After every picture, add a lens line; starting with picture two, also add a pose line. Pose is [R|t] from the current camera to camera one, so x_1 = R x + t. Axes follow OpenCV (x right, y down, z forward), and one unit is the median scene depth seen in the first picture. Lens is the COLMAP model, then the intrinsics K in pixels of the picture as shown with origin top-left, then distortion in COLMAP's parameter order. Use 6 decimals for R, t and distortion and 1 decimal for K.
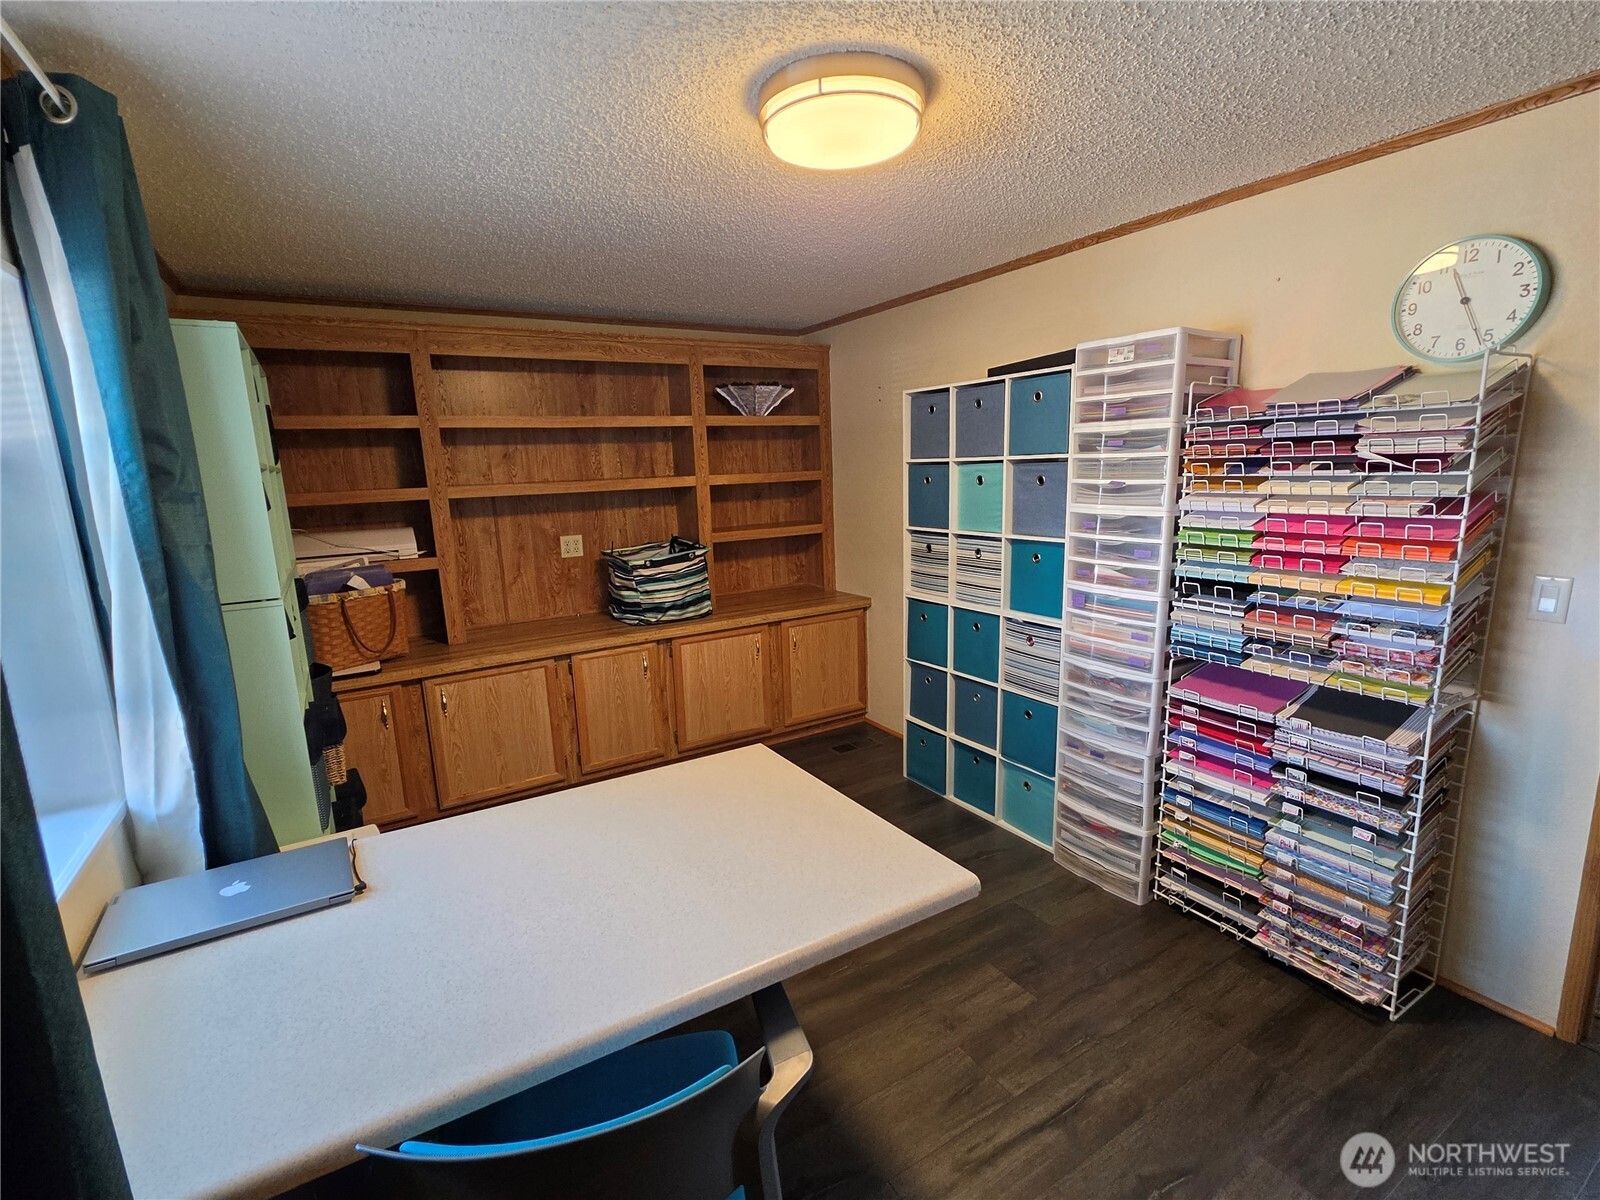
lens RADIAL K [[736.7, 0, 799.8], [0, 736.7, 606.6], [0, 0, 1]] dist [-0.001684, 0.001187]
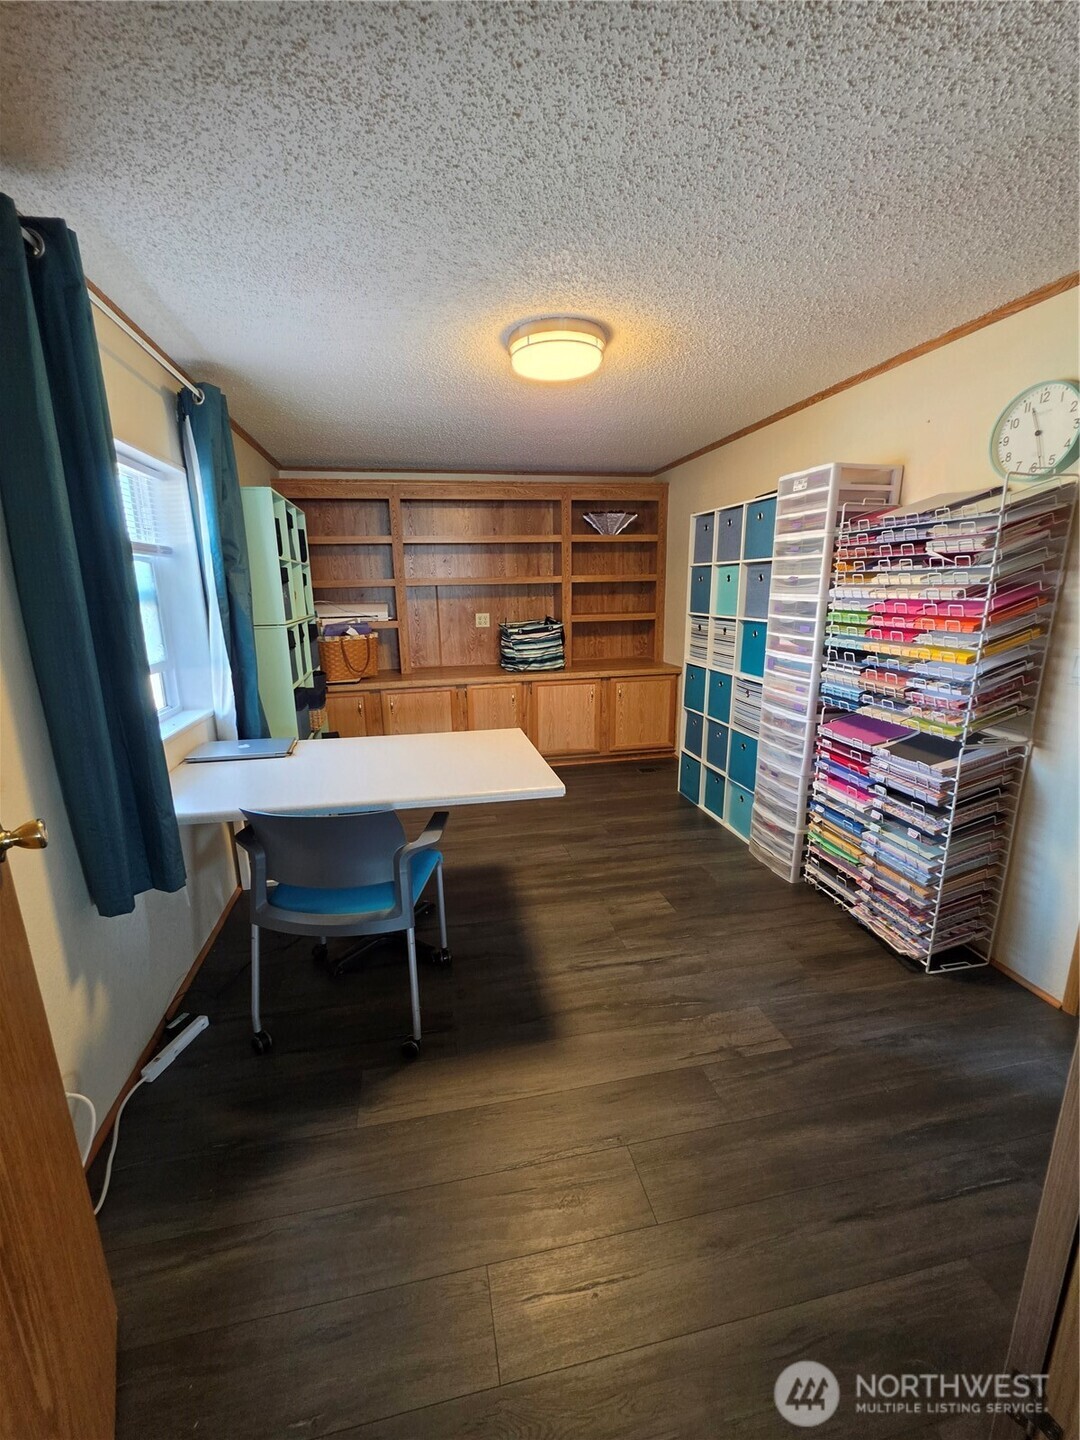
lens RADIAL K [[576.7, 0, 534.9], [0, 576.7, 714.8], [0, 0, 1]] dist [-0.005763, 0.002224]
pose [[0.939872, 0.092475, -0.328768, 0.361163], [-0.078948, 0.995399, 0.054289, 0.071756], [0.332276, -0.025069, 0.942849, -0.202081]]
